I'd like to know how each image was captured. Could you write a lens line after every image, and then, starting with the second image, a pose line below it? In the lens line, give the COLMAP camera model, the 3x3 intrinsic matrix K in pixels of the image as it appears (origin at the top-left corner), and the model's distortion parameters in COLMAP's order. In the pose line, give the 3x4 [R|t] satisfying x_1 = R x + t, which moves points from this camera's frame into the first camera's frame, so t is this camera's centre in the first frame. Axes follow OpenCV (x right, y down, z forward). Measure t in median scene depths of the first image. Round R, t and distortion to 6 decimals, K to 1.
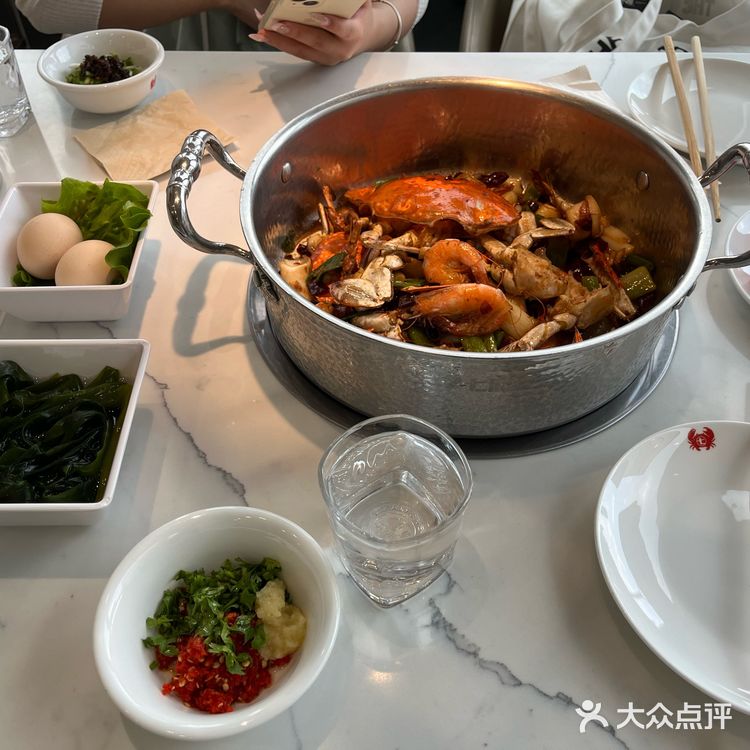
lens RADIAL K [[738.9, 0, 356.6], [0, 738.9, 389.2], [0, 0, 1]] dist [0.061464, -0.111167]
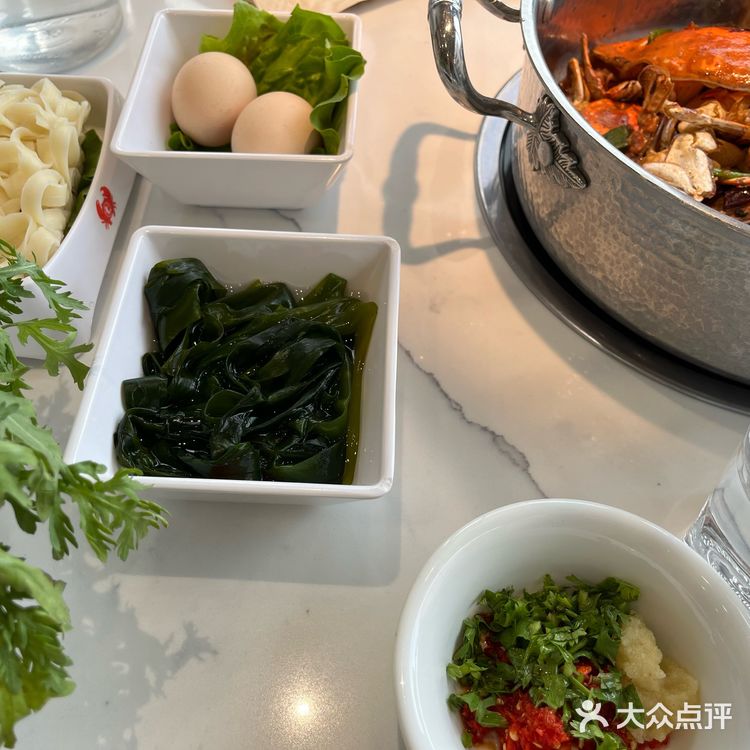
lens RADIAL K [[767.9, 0, 375.0], [0, 767.9, 375.0], [0, 0, 1]] dist [0.063419, -0.113416]
pose [[0.998800, 0.048831, -0.003848, -0.284635], [-0.048249, 0.994343, 0.094622, -0.006605], [0.008446, -0.094323, 0.995506, 0.274174]]
